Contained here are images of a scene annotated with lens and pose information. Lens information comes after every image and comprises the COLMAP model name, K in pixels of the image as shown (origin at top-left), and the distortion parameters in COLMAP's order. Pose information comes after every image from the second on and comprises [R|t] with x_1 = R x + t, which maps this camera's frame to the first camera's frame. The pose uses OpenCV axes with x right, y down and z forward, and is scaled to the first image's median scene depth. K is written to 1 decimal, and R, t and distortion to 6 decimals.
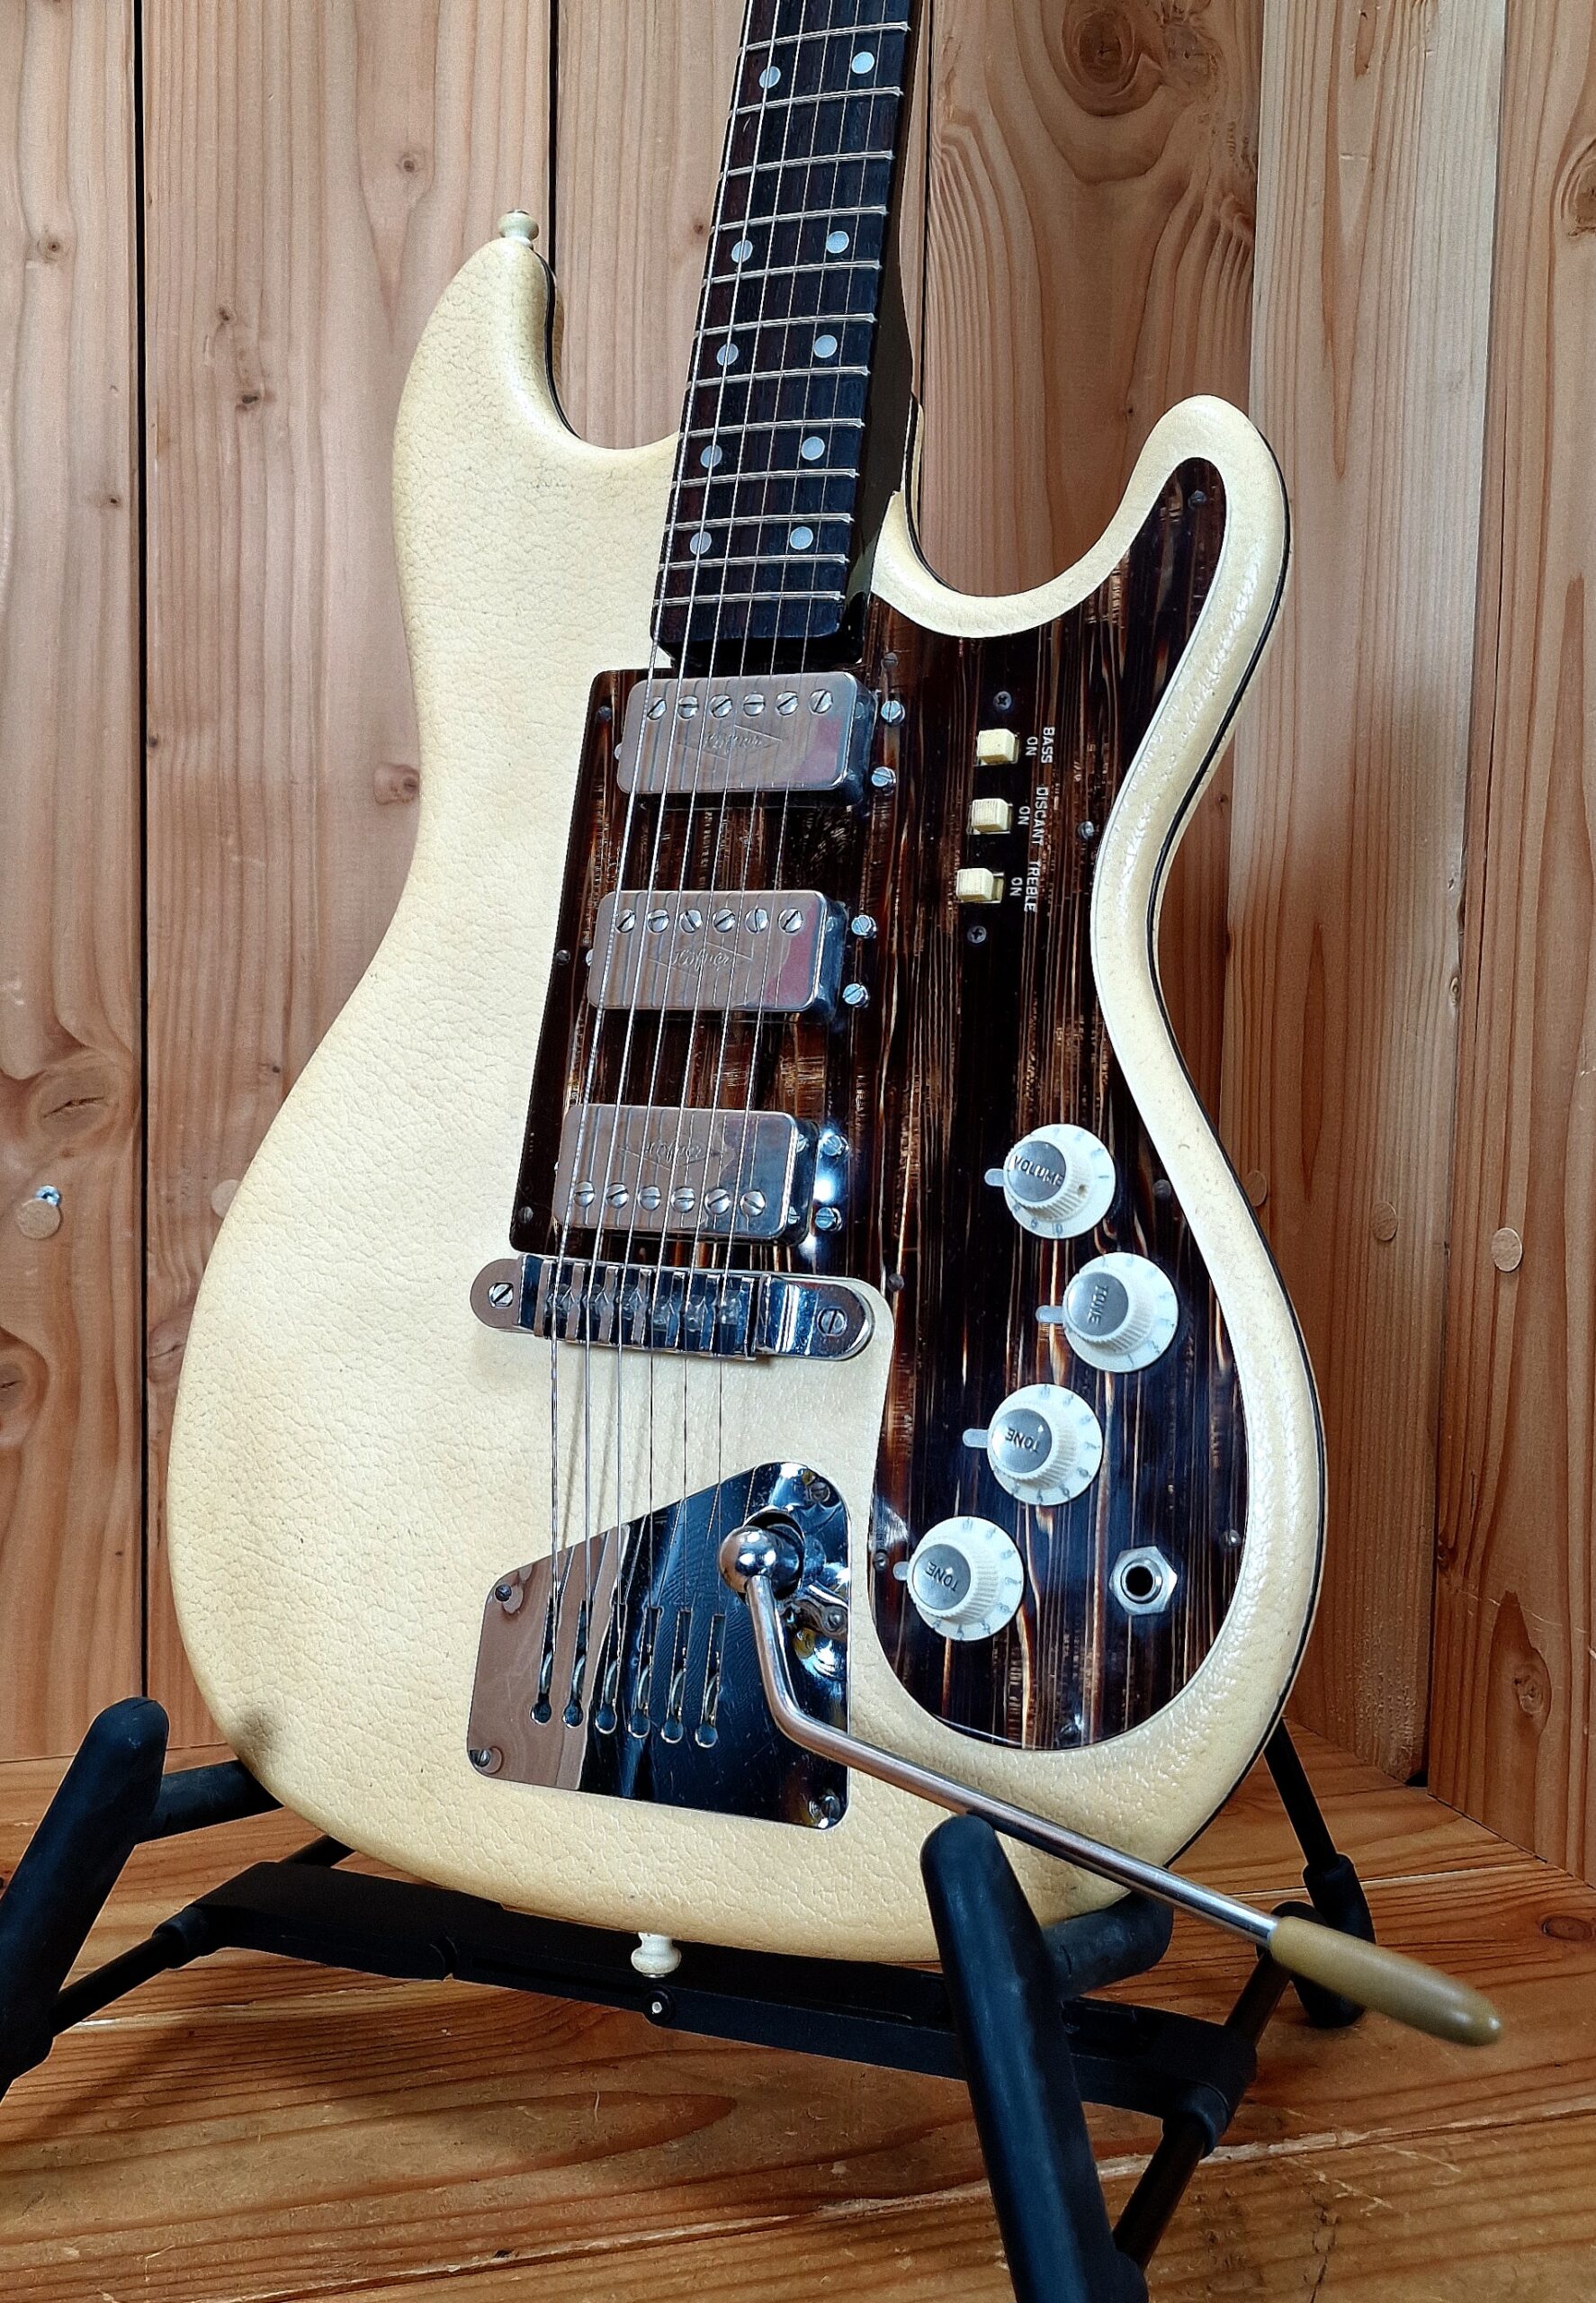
lens RADIAL K [[2268.3, 0, 930.7], [0, 2268.3, 1094.6], [0, 0, 1]] dist [0.114359, -0.220648]
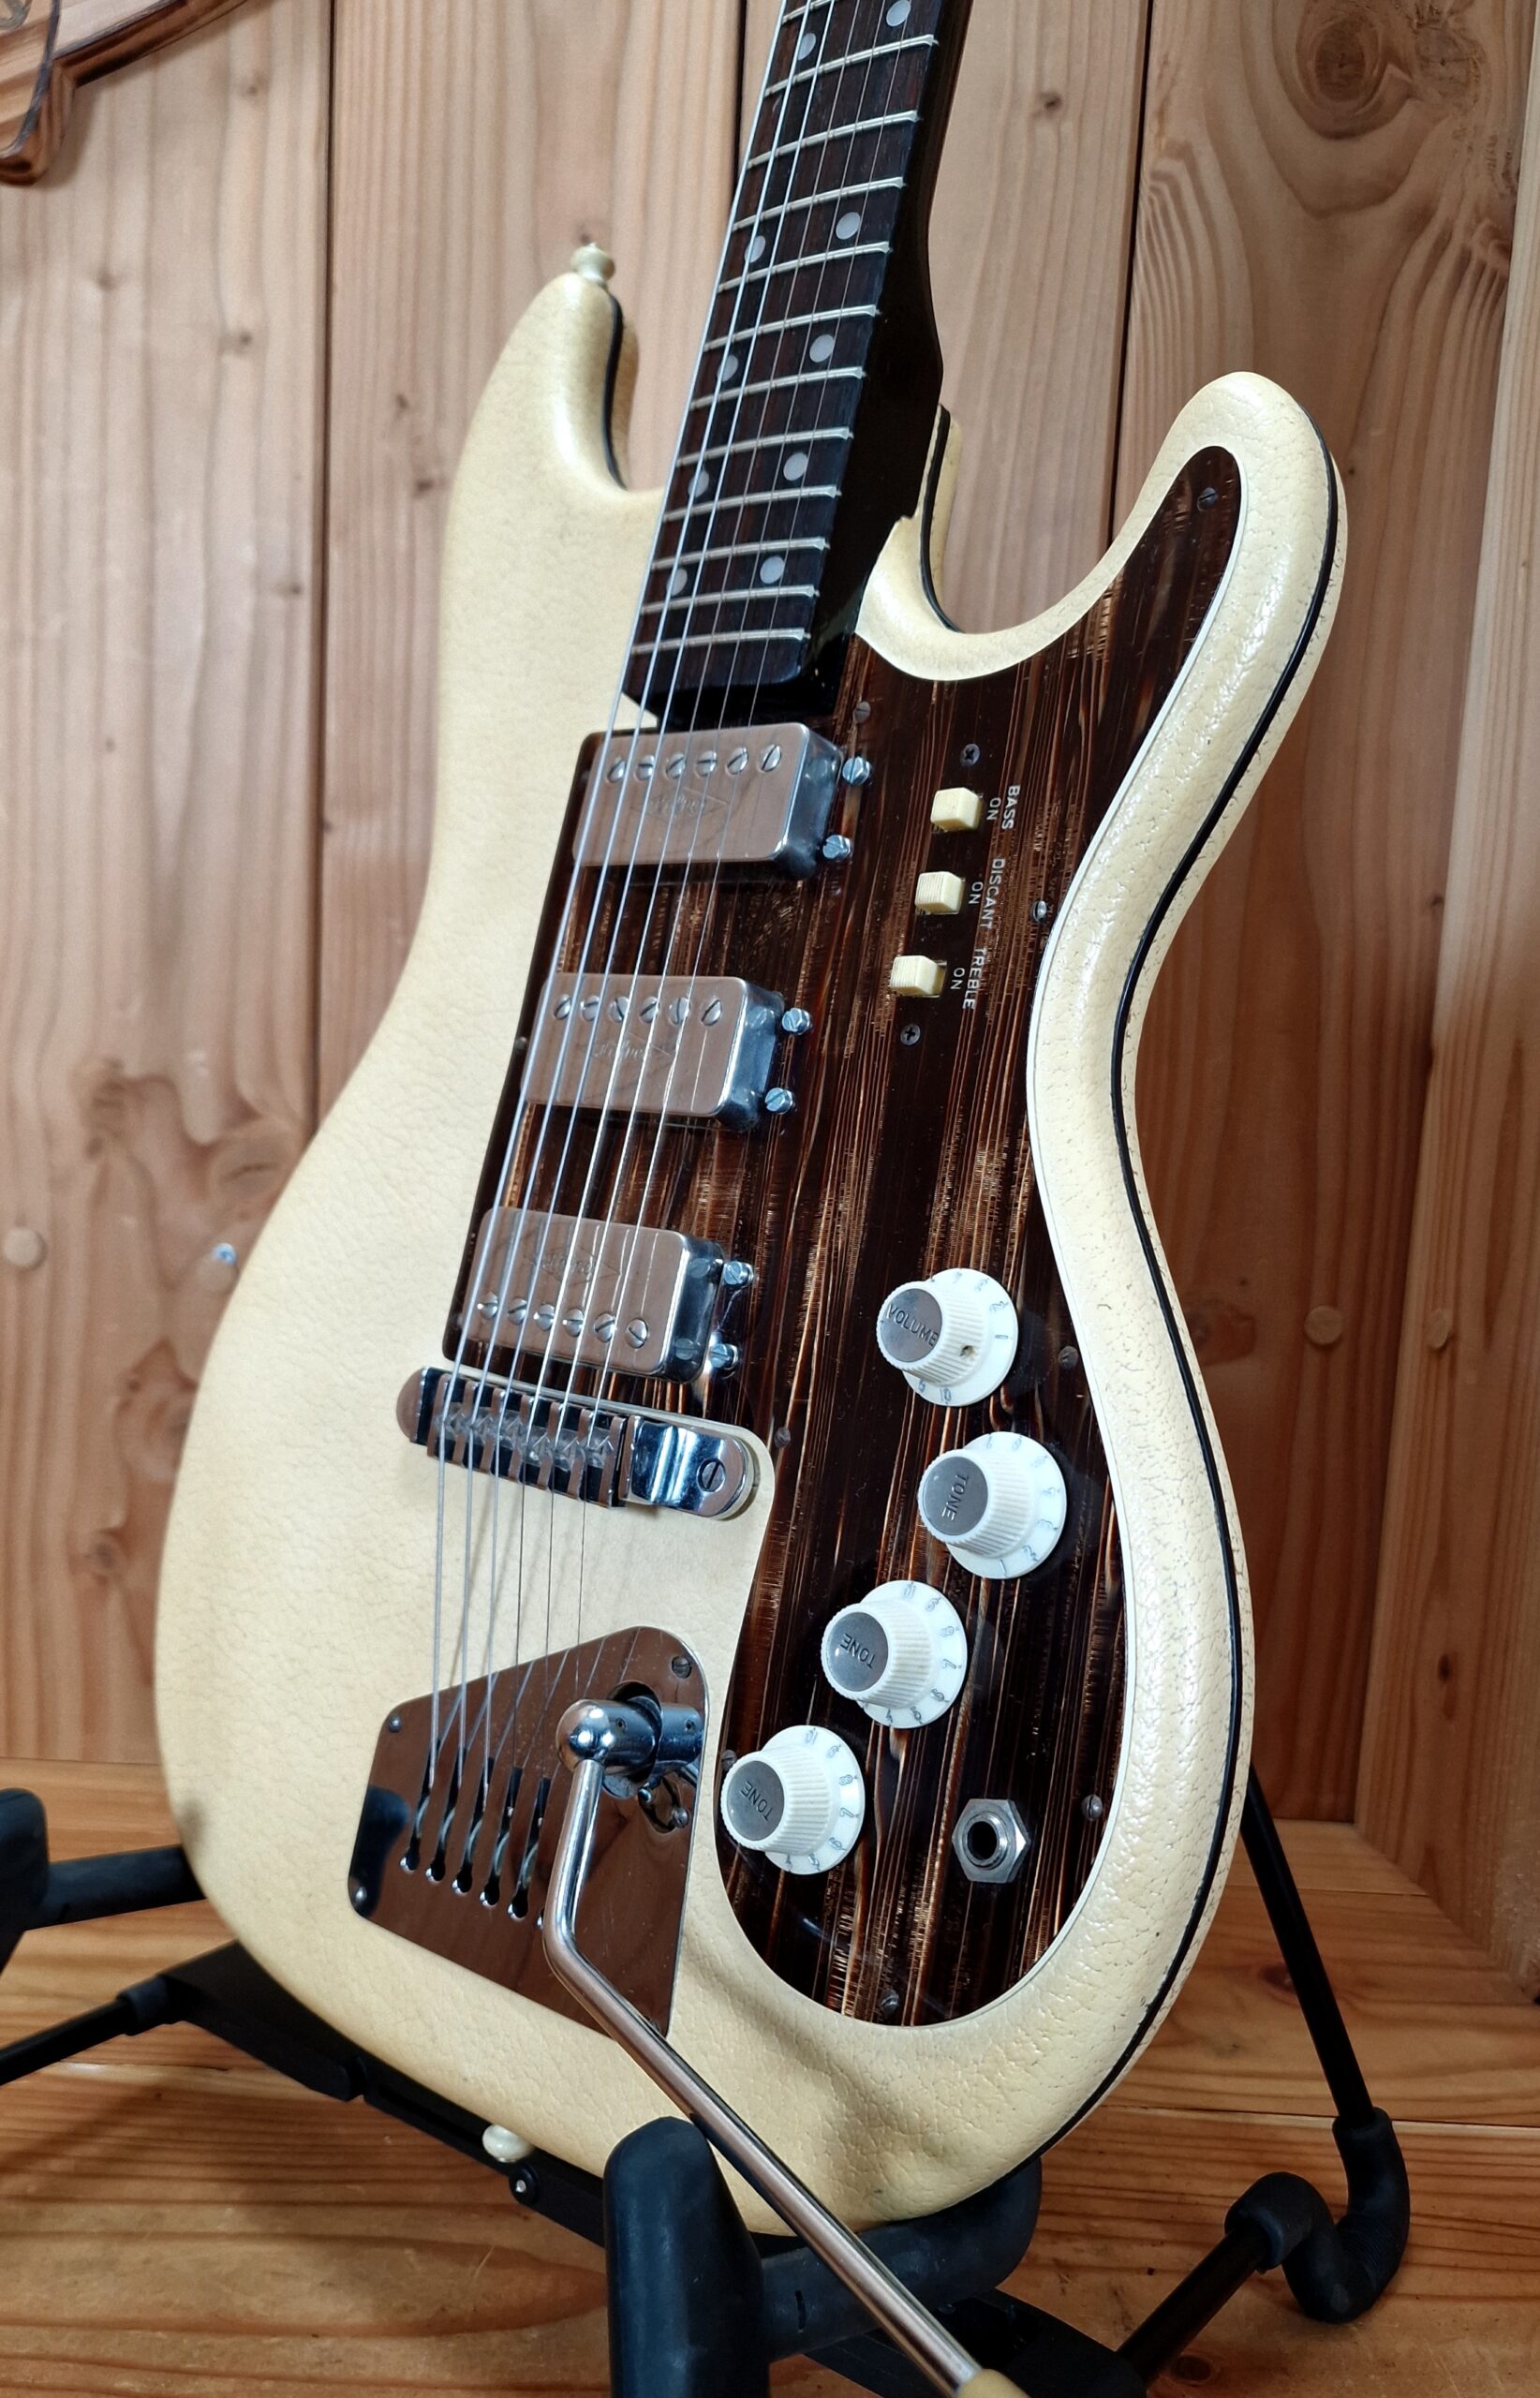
lens RADIAL K [[1951.6, 0, 822.9], [0, 1951.6, 1268.0], [0, 0, 1]] dist [0.061588, -0.104604]
pose [[0.961352, 0.065213, -0.267489, 0.185909], [-0.051804, 0.997035, 0.056892, -0.023143], [0.270406, -0.040836, 0.961880, 0.285064]]
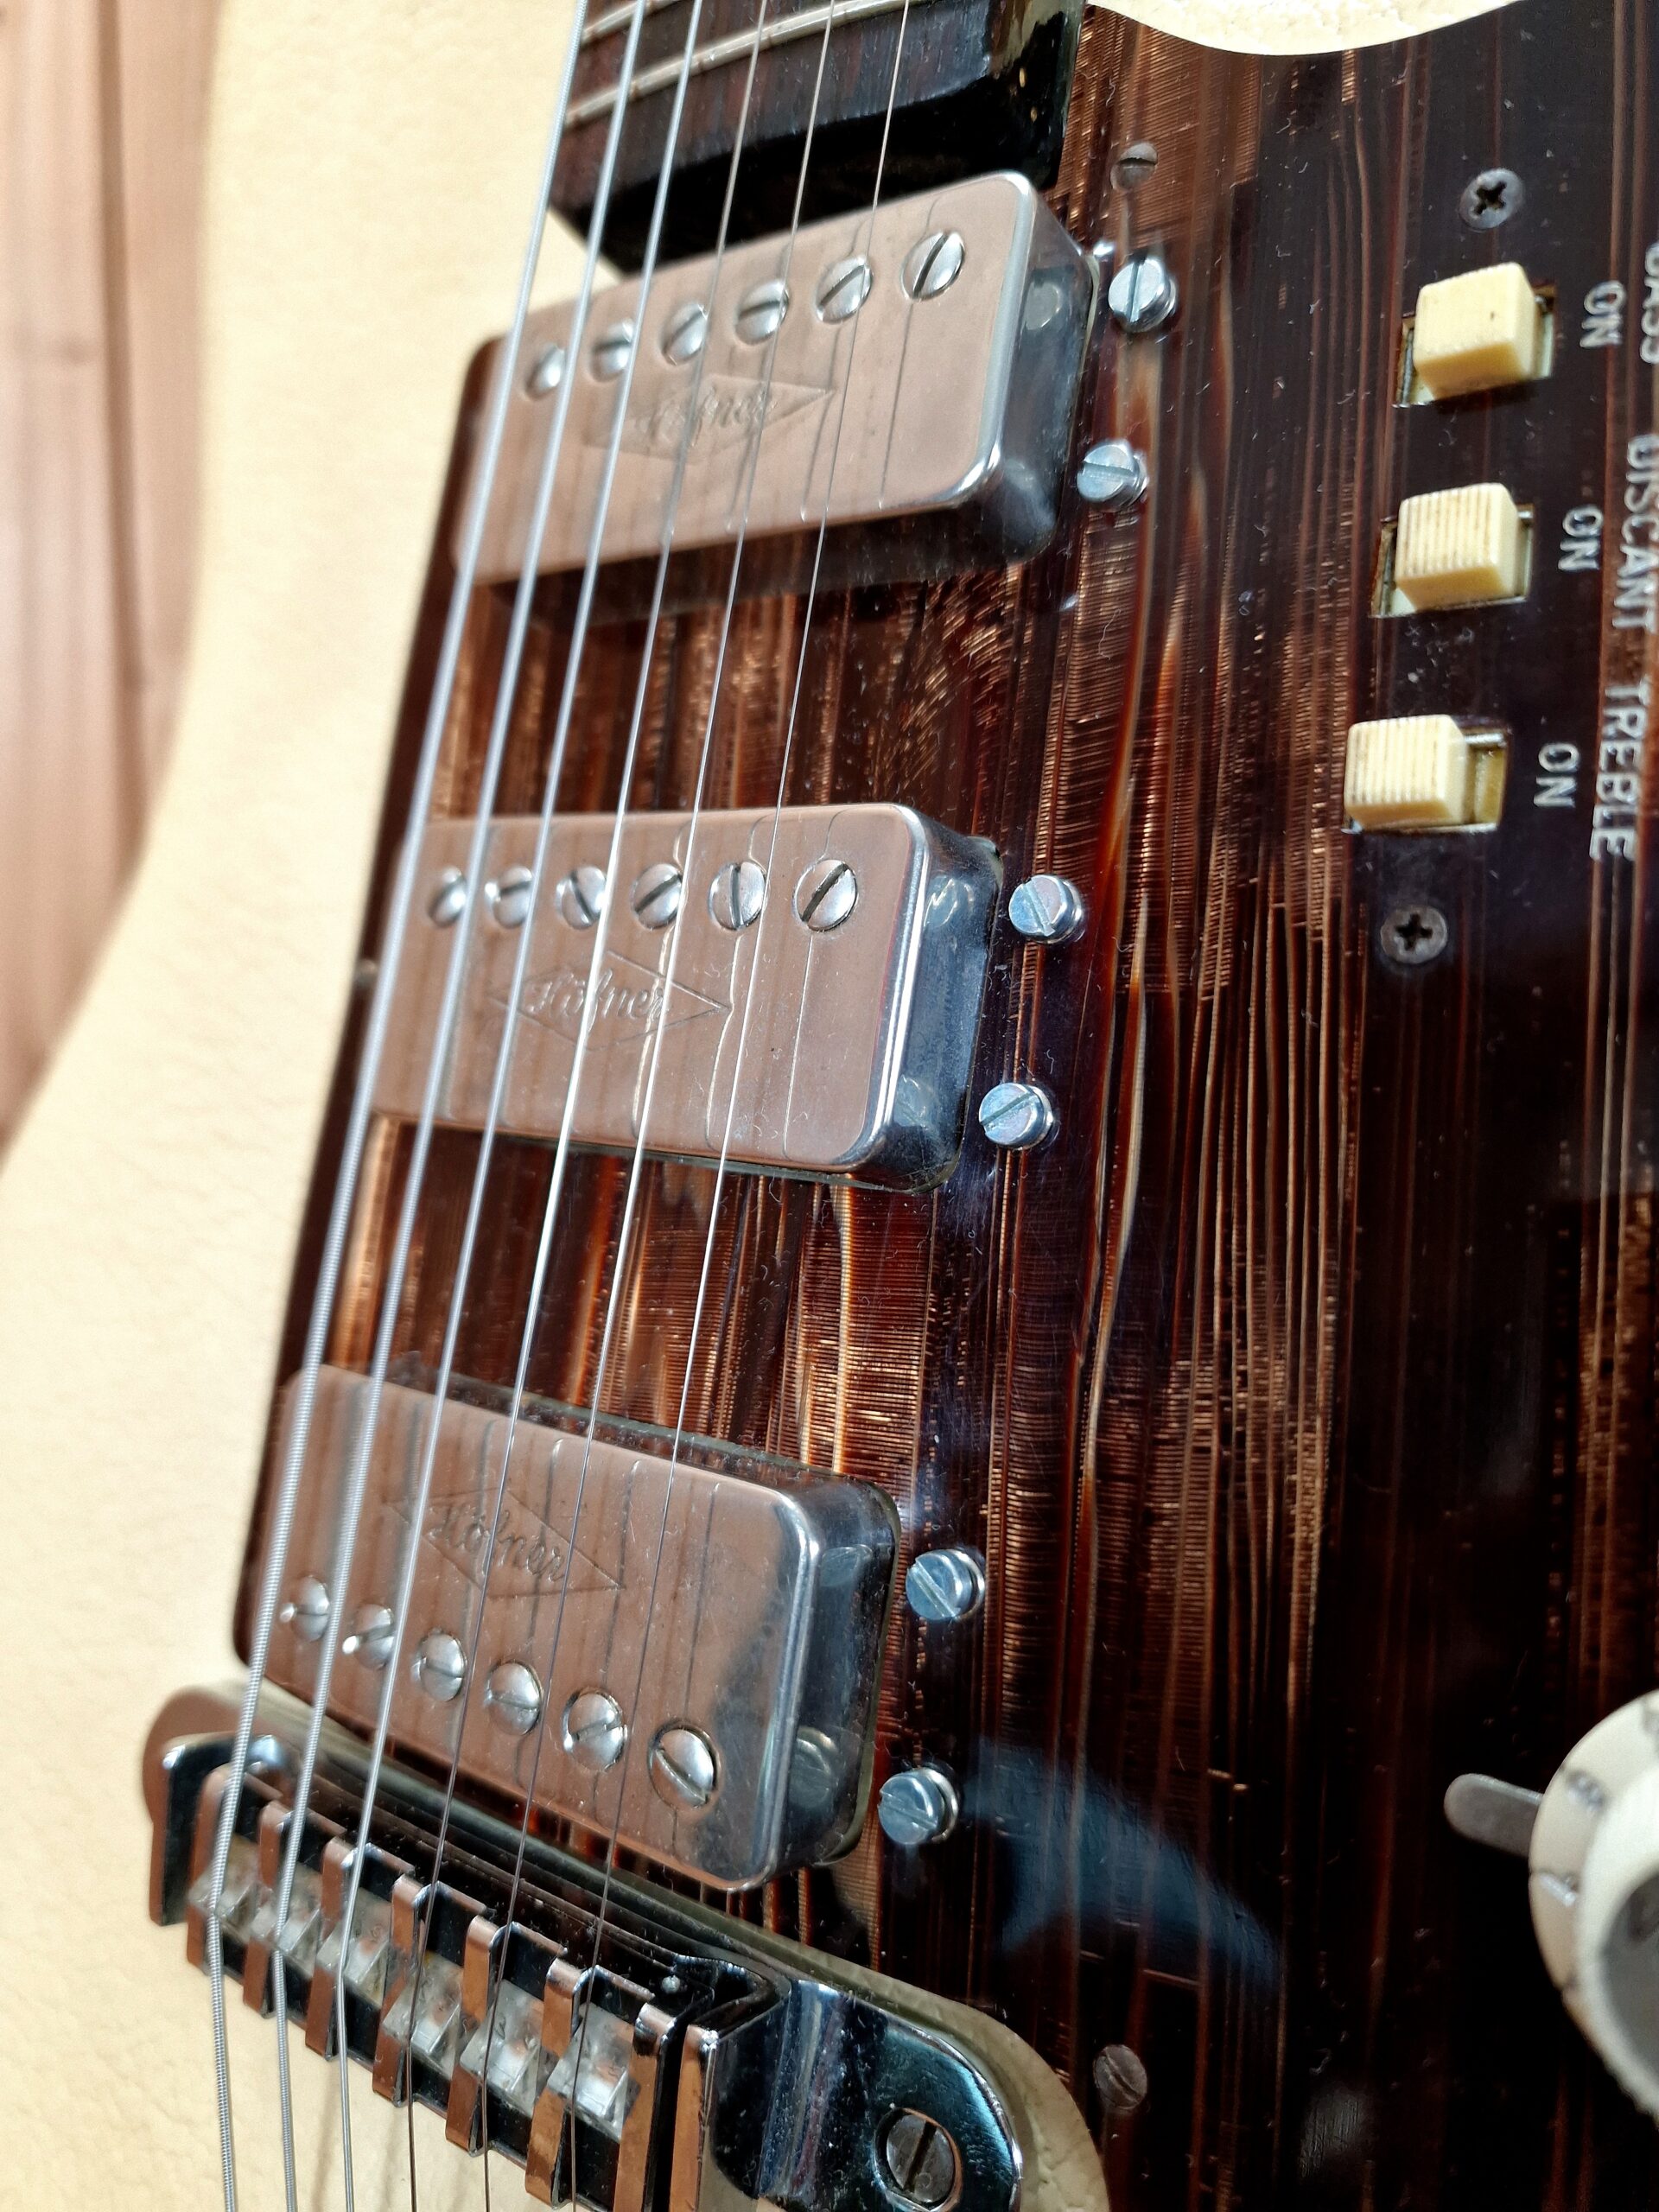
lens RADIAL K [[1645.0, 0, 829.5], [0, 1645.0, 1106.0], [0, 0, 1]] dist [0.009203, -0.049484]
pose [[0.980764, 0.017255, -0.194432, -0.013017], [-0.005234, 0.998052, 0.062171, -0.059931], [0.195126, -0.059958, 0.978944, 0.754006]]
